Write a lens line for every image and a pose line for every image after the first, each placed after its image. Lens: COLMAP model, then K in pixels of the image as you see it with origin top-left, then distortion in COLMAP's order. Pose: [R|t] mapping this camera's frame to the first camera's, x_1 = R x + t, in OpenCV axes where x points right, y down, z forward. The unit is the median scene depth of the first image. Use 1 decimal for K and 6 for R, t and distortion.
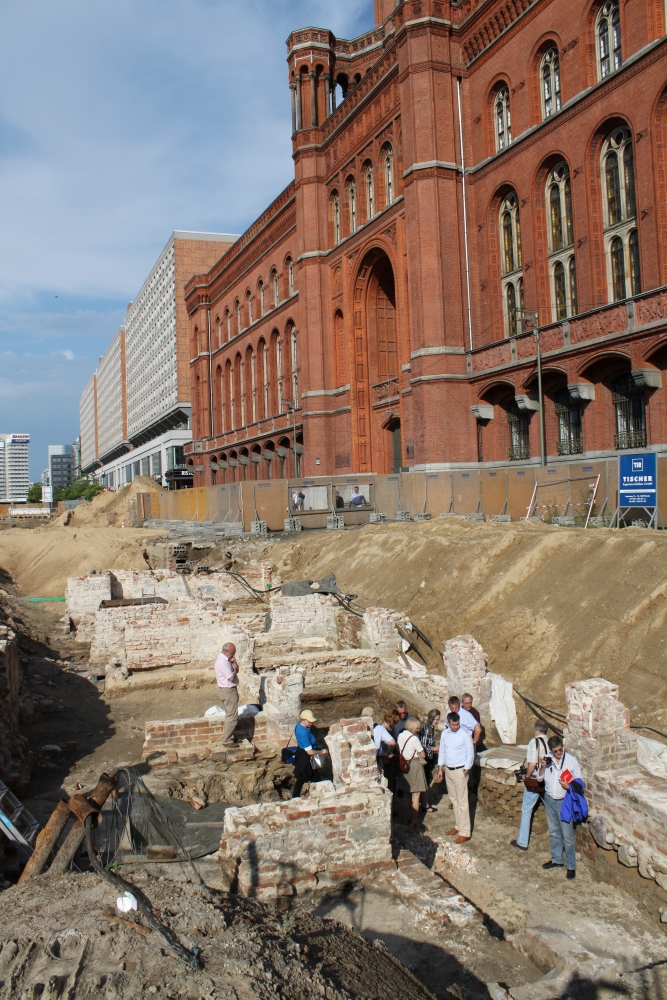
lens RADIAL K [[791.0, 0, 332.6], [0, 791.0, 461.2], [0, 0, 1]] dist [0.005174, 0.015568]
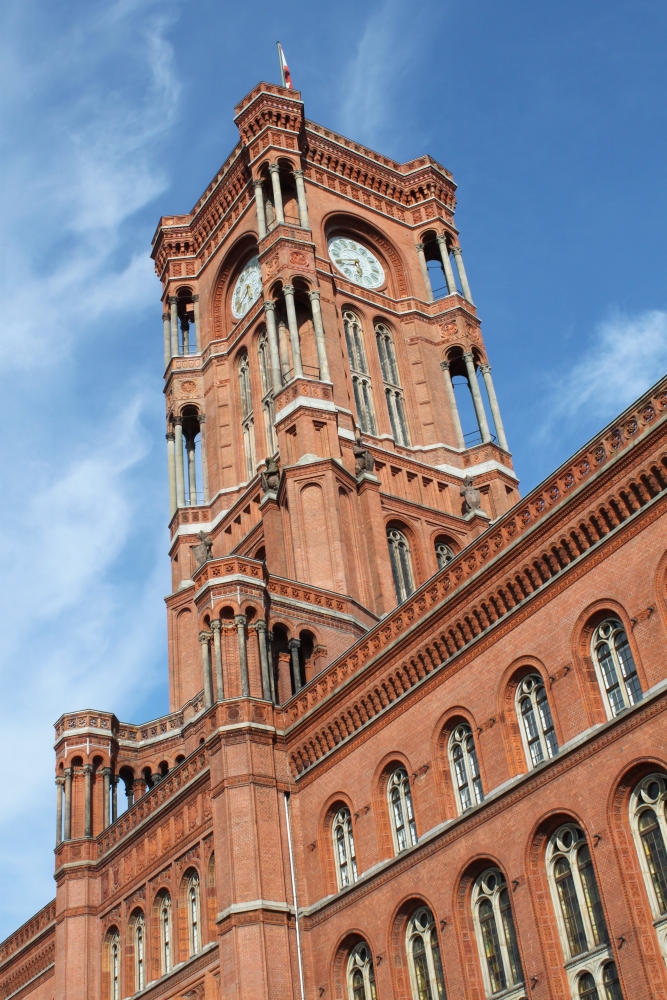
lens RADIAL K [[1239.4, 0, 333.5], [0, 1239.4, 500.0], [0, 0, 1]] dist [-0.066412, -0.007032]
pose [[0.978454, 0.080345, 0.190191, -0.052136], [0.046651, 0.811319, -0.582739, -0.006132], [-0.201126, 0.579056, 0.790091, -0.145274]]
